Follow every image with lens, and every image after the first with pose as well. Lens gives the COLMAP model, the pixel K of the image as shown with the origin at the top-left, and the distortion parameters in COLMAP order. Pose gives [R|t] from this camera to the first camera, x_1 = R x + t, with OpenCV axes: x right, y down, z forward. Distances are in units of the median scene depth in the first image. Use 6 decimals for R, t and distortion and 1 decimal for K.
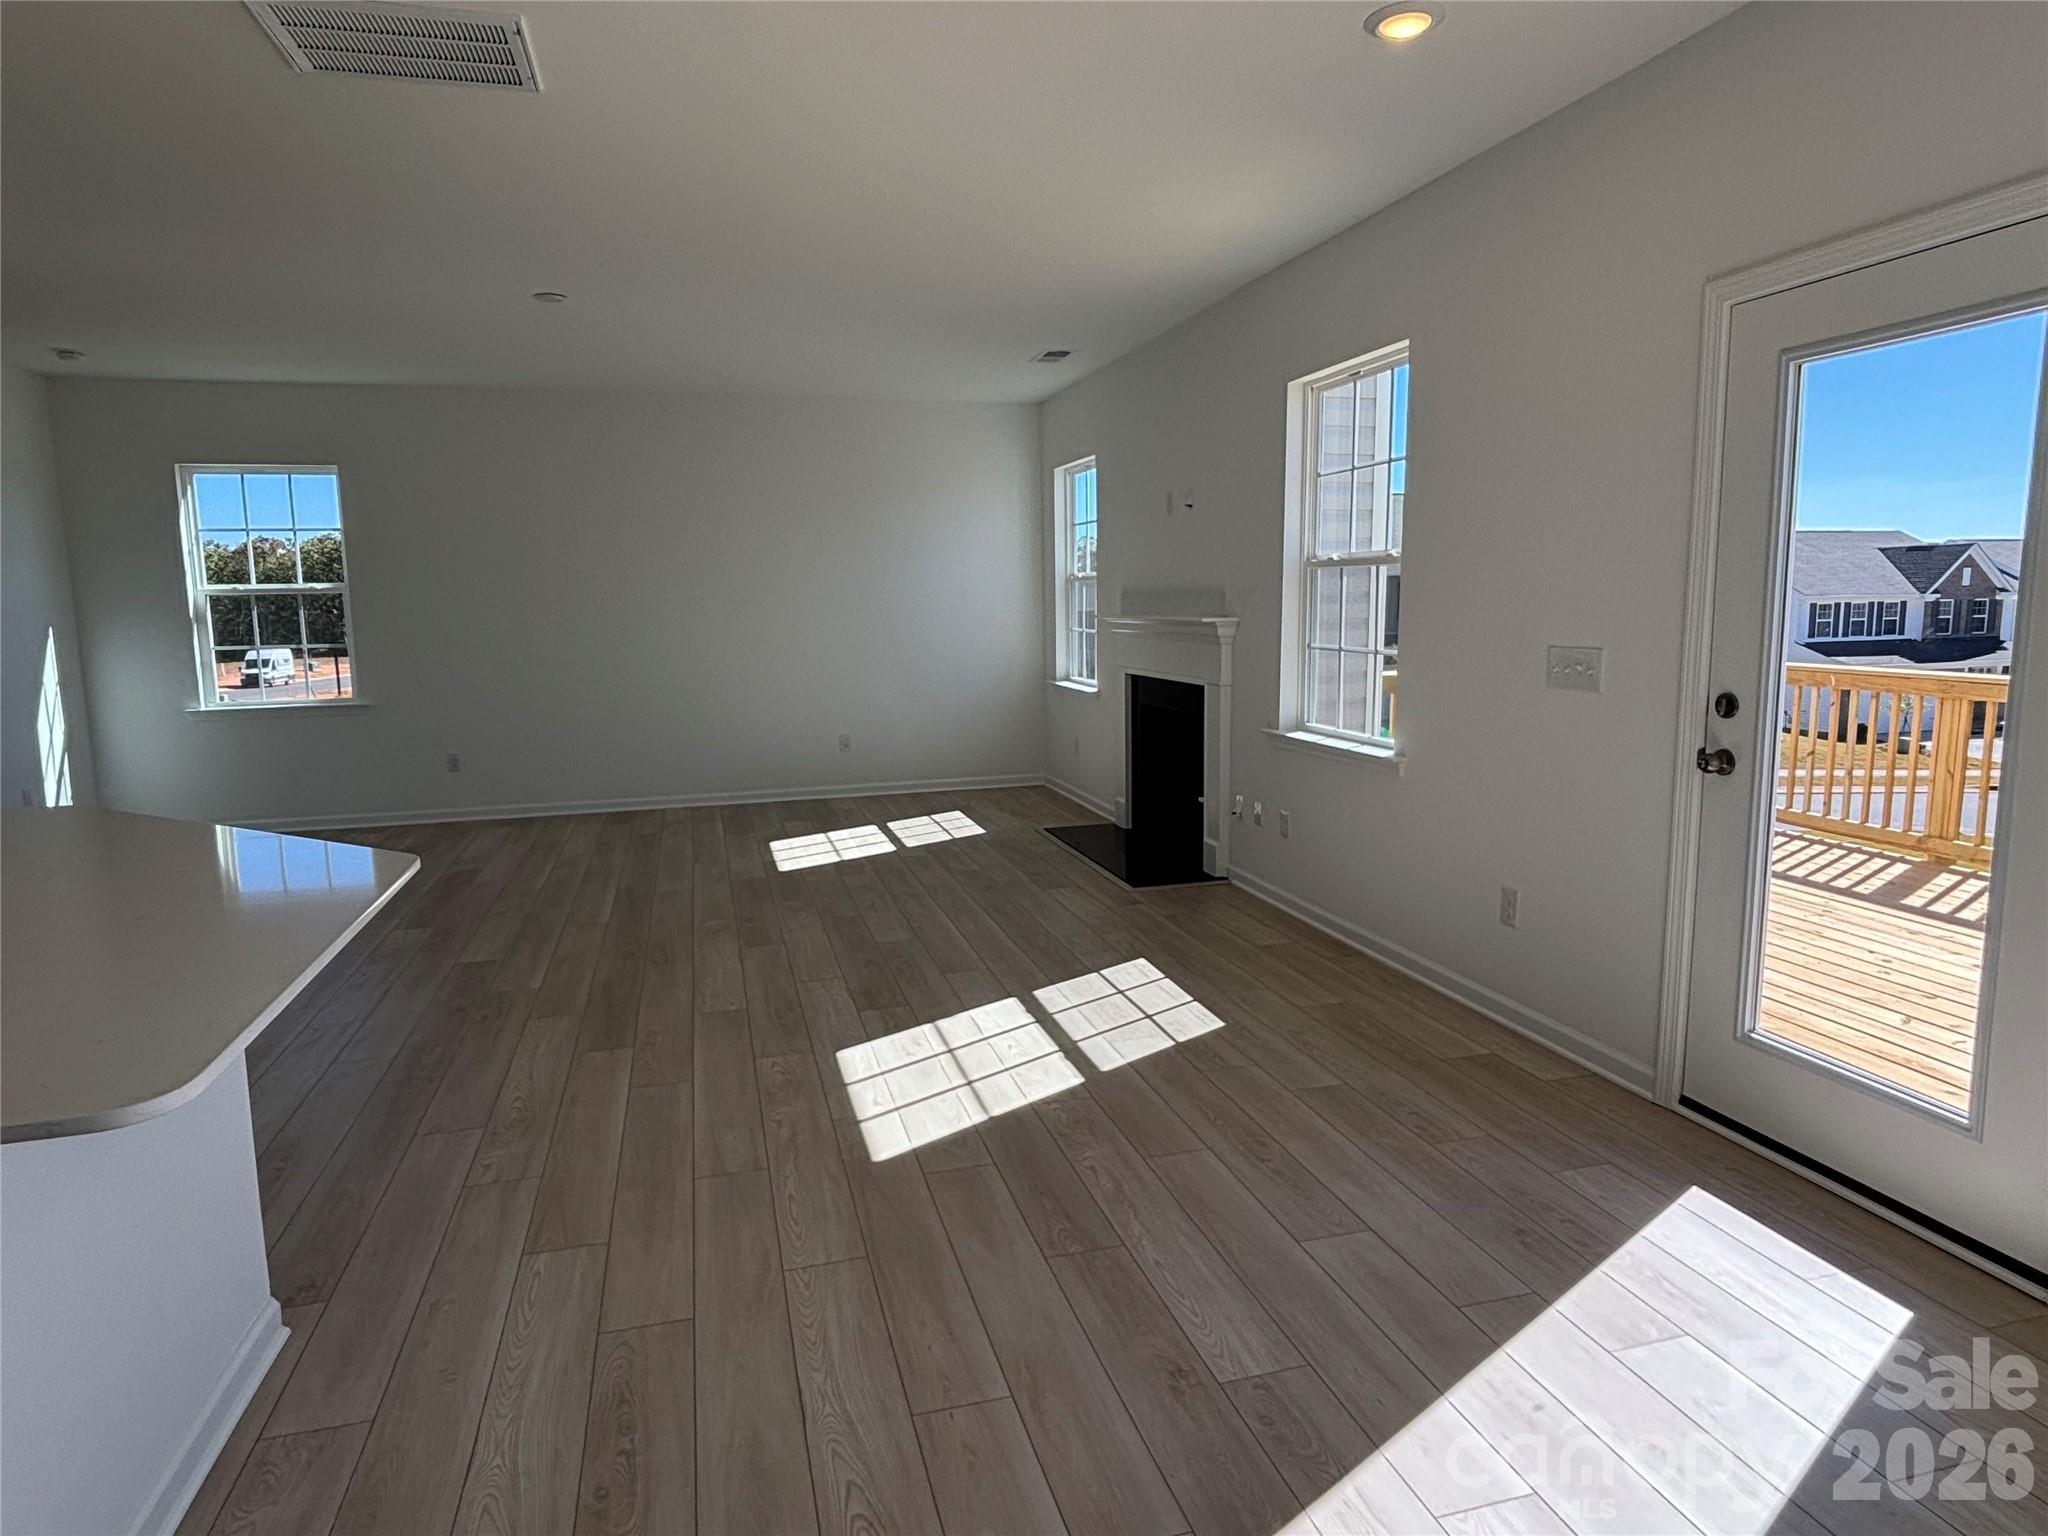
lens RADIAL K [[1187.8, 0, 1014.1], [0, 1187.8, 768.8], [0, 0, 1]] dist [0.014670, -0.016338]
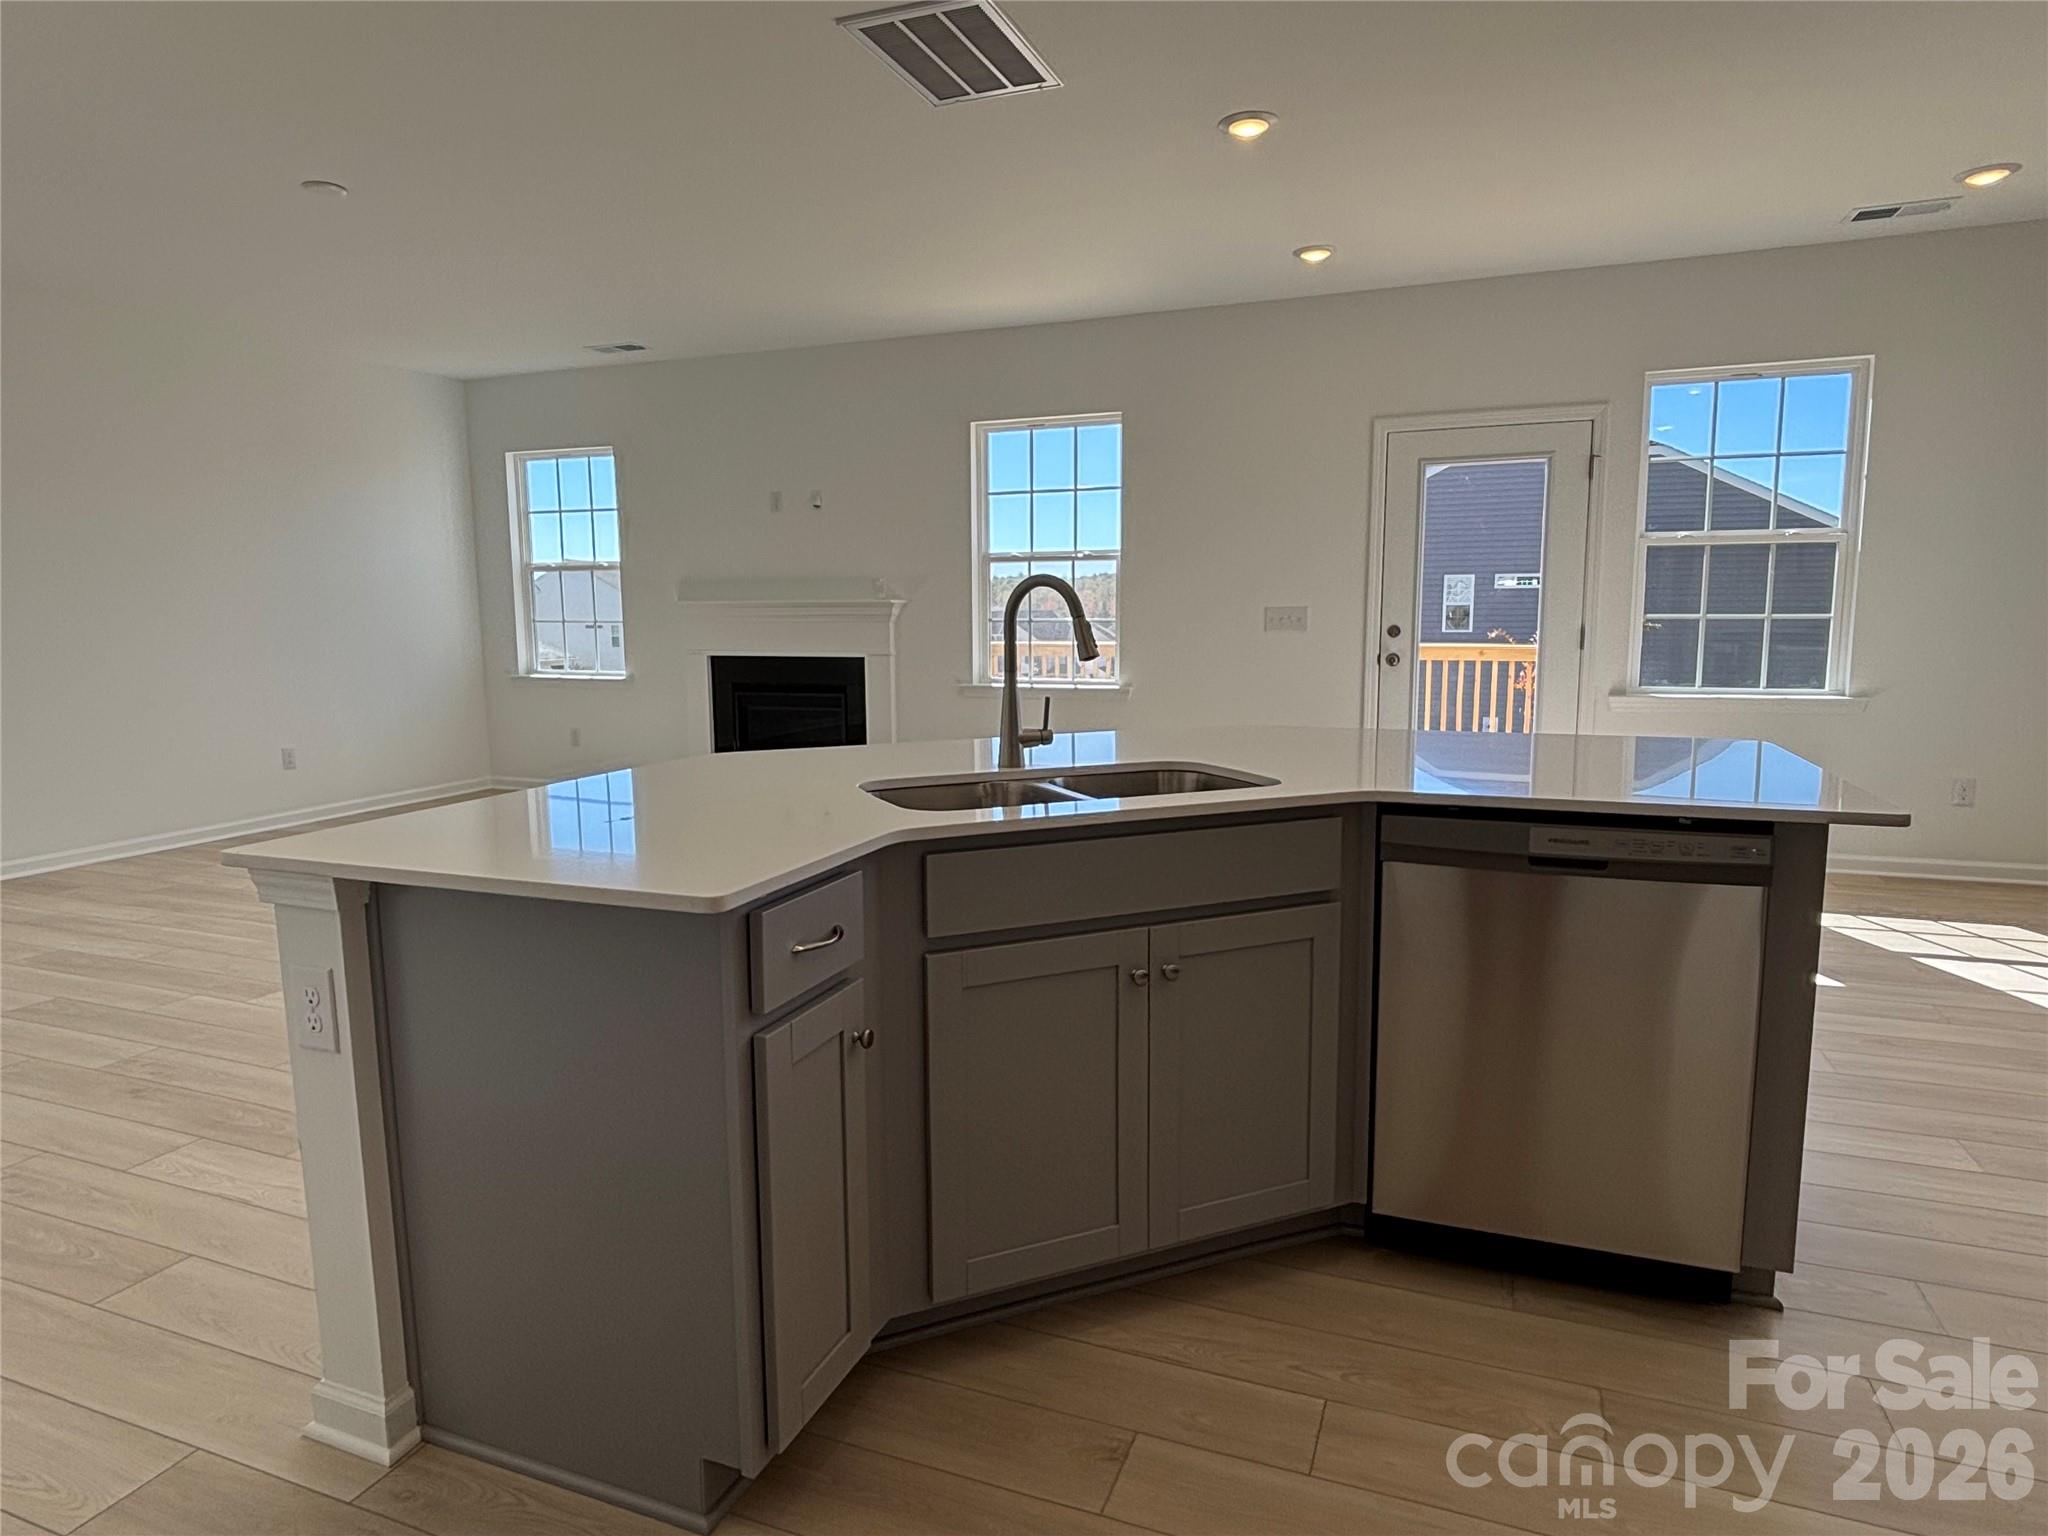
lens RADIAL K [[1187.8, 0, 1009.4], [0, 1187.8, 771.2], [0, 0, 1]] dist [0.014670, -0.016338]
pose [[0.596917, -0.100551, 0.795977, -1.040636], [0.114815, 0.992610, 0.039289, 0.021055], [-0.794045, 0.067938, 0.604050, 0.231395]]
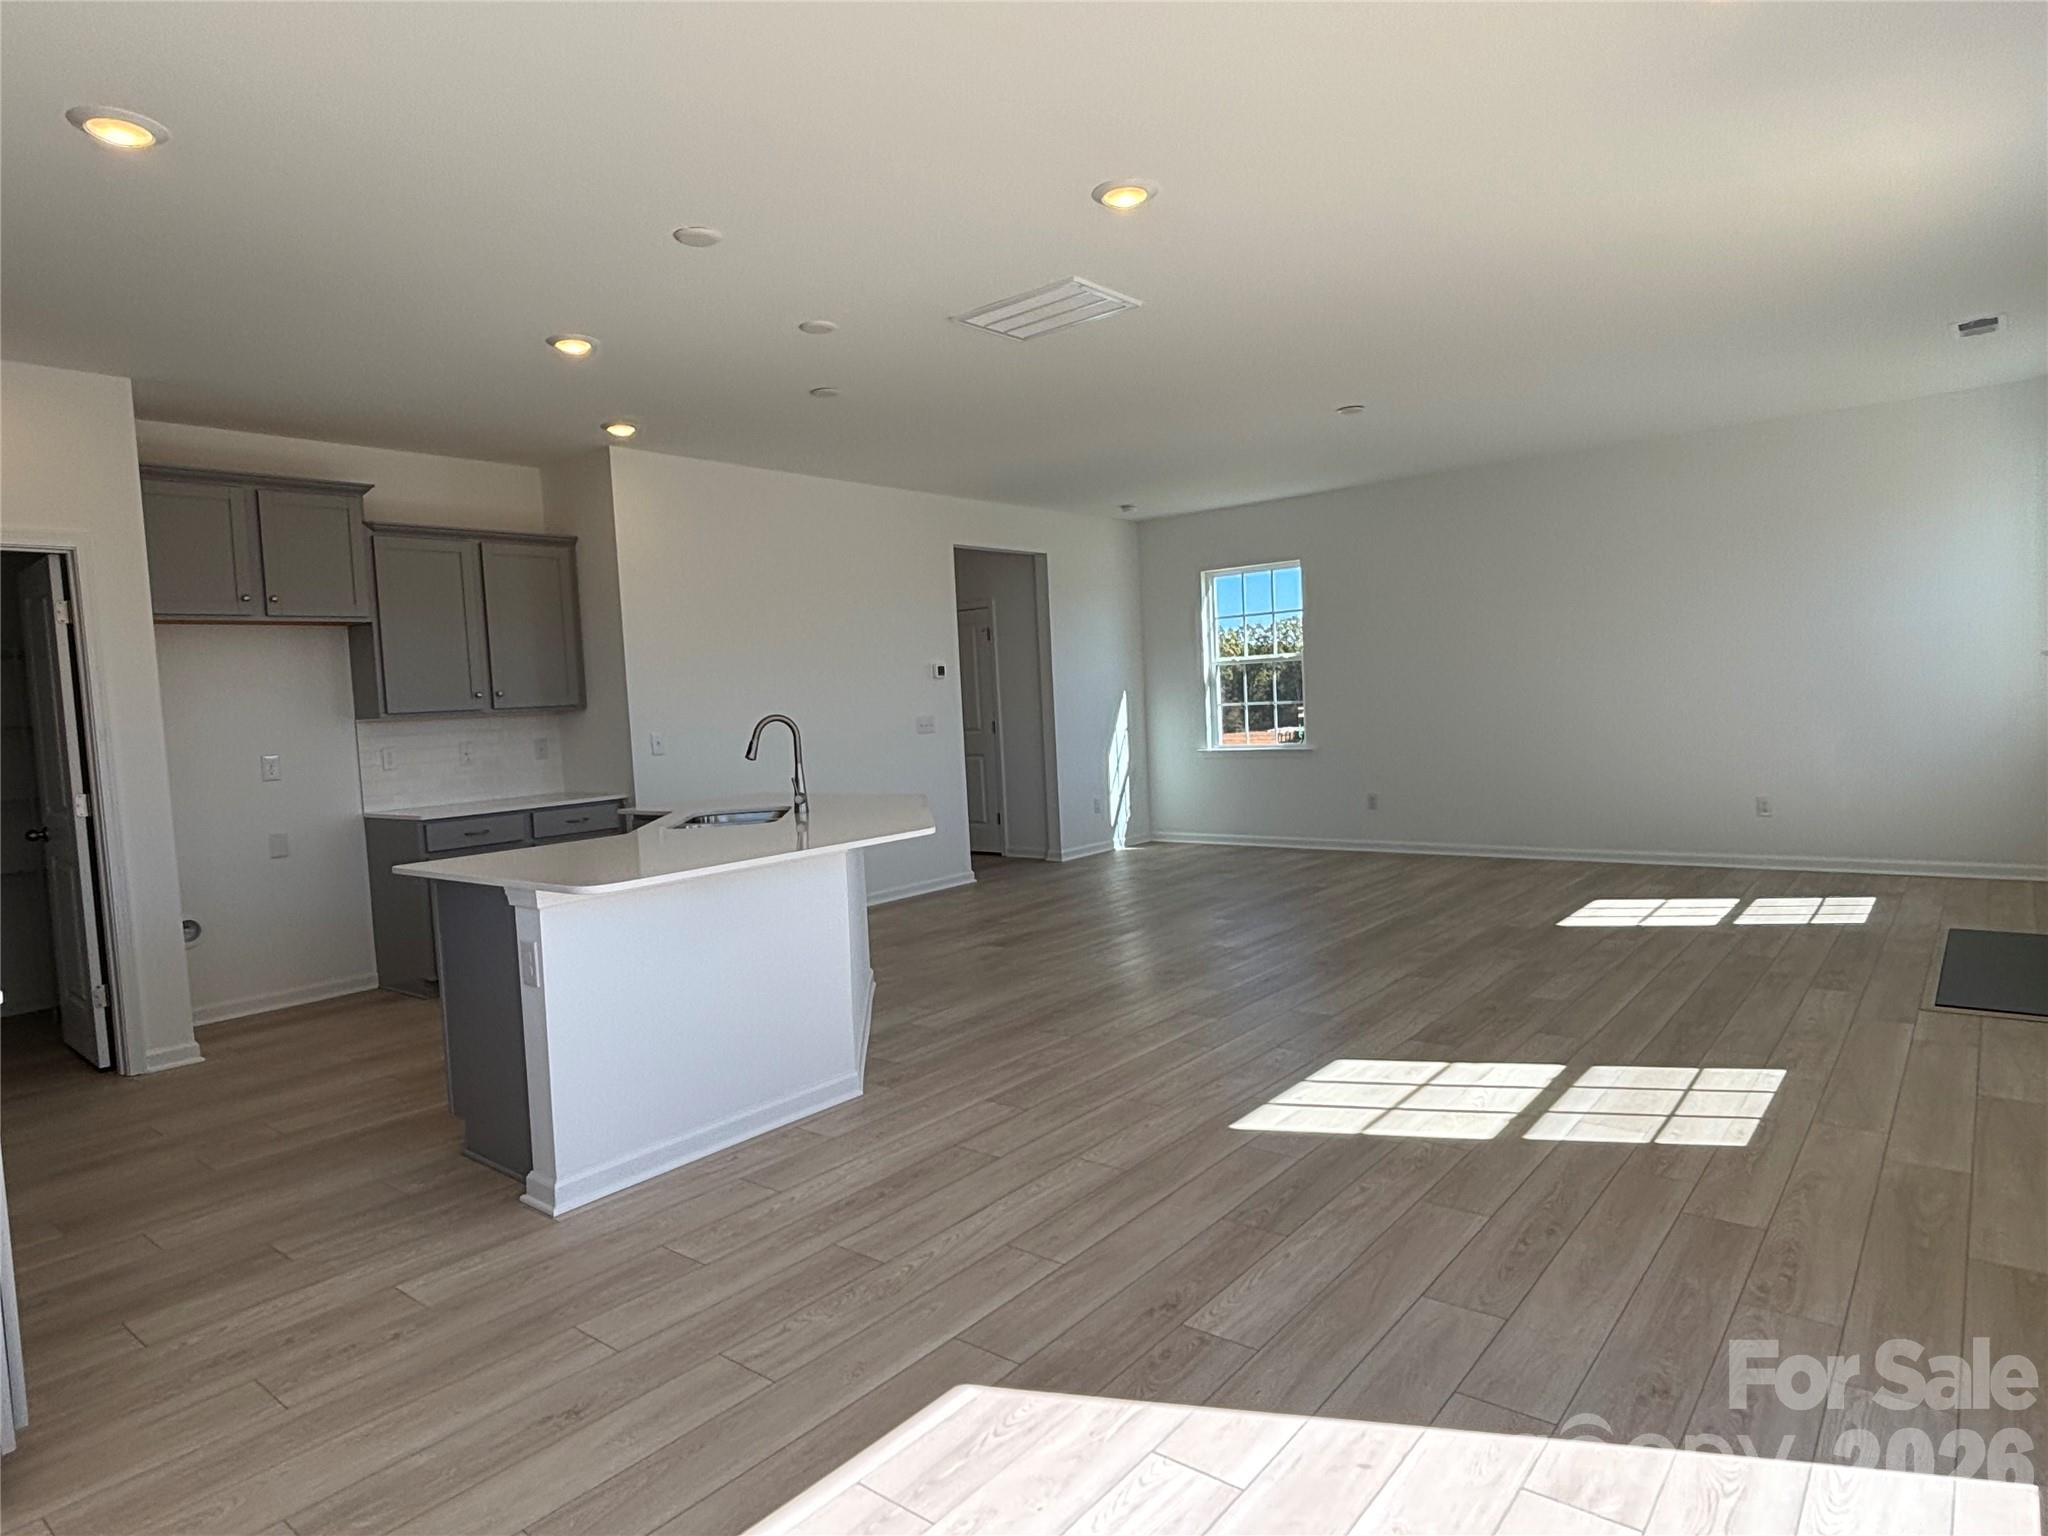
lens RADIAL K [[1187.8, 0, 1023.0], [0, 1187.8, 770.0], [0, 0, 1]] dist [0.014670, -0.016338]
pose [[0.580515, 0.039065, -0.813312, 0.530279], [-0.074644, 0.997196, -0.005382, -0.006574], [0.810821, 0.063833, 0.581803, 0.078189]]
